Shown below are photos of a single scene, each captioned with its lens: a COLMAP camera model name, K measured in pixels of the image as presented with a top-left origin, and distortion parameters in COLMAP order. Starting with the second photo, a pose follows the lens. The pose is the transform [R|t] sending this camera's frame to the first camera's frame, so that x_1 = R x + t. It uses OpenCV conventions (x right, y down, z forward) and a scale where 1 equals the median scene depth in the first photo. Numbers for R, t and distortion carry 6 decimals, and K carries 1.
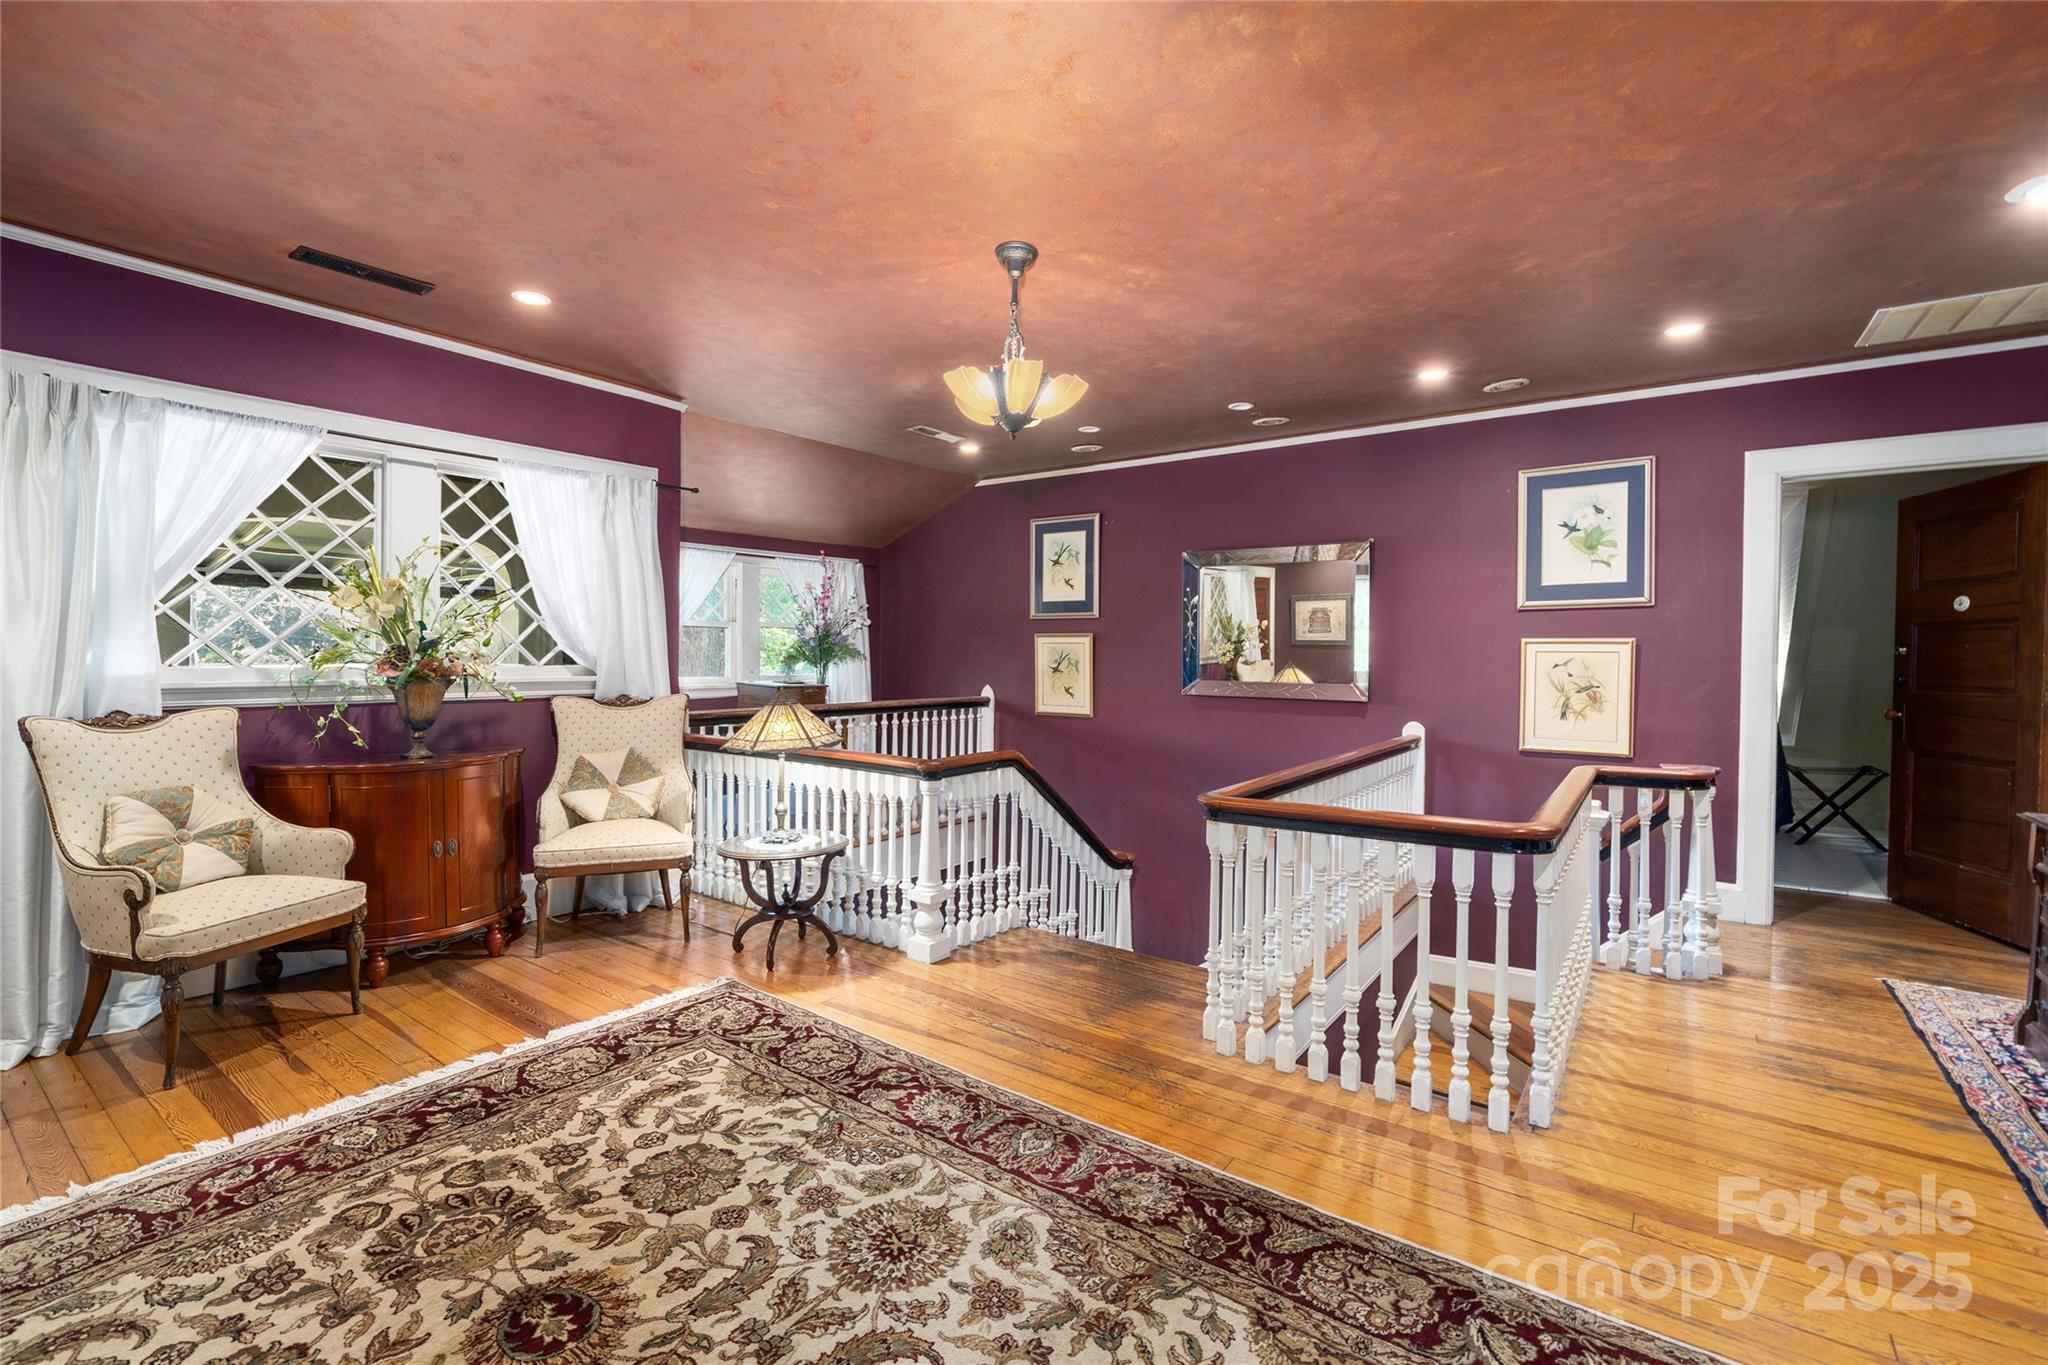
lens RADIAL K [[901.4, 0, 1030.2], [0, 901.4, 680.6], [0, 0, 1]] dist [0.001558, 0.000538]
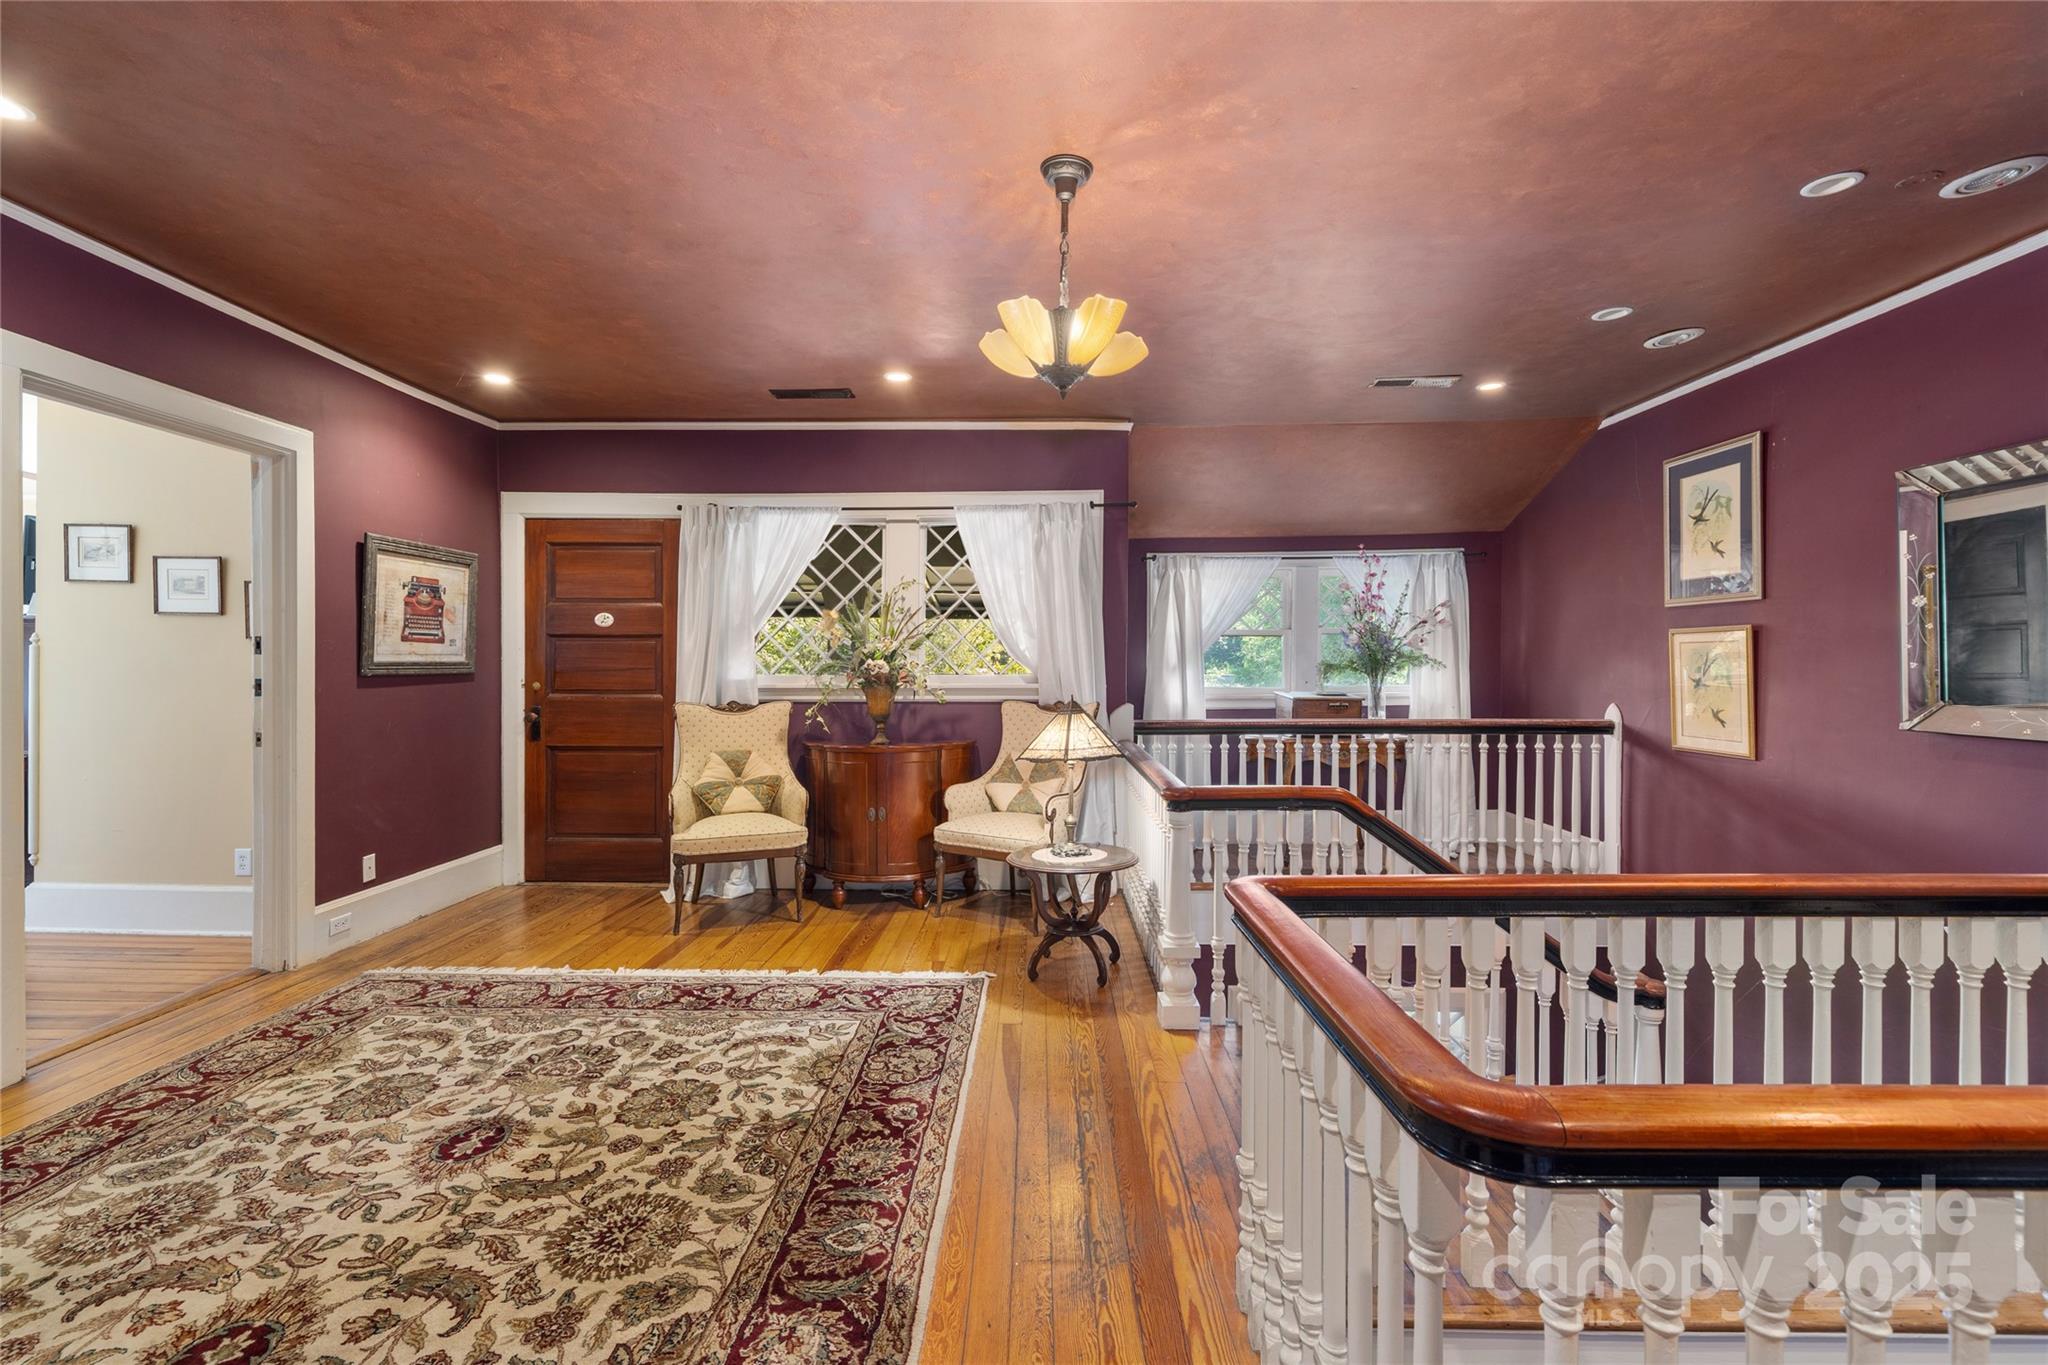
lens RADIAL K [[891.8, 0, 1025.7], [0, 891.8, 671.0], [0, 0, 1]] dist [-0.000832, 0.000124]
pose [[0.572413, -0.002243, -0.819962, 0.618866], [-0.016693, 0.999757, -0.014389, -0.006907], [0.819795, 0.021924, 0.572237, 0.509796]]
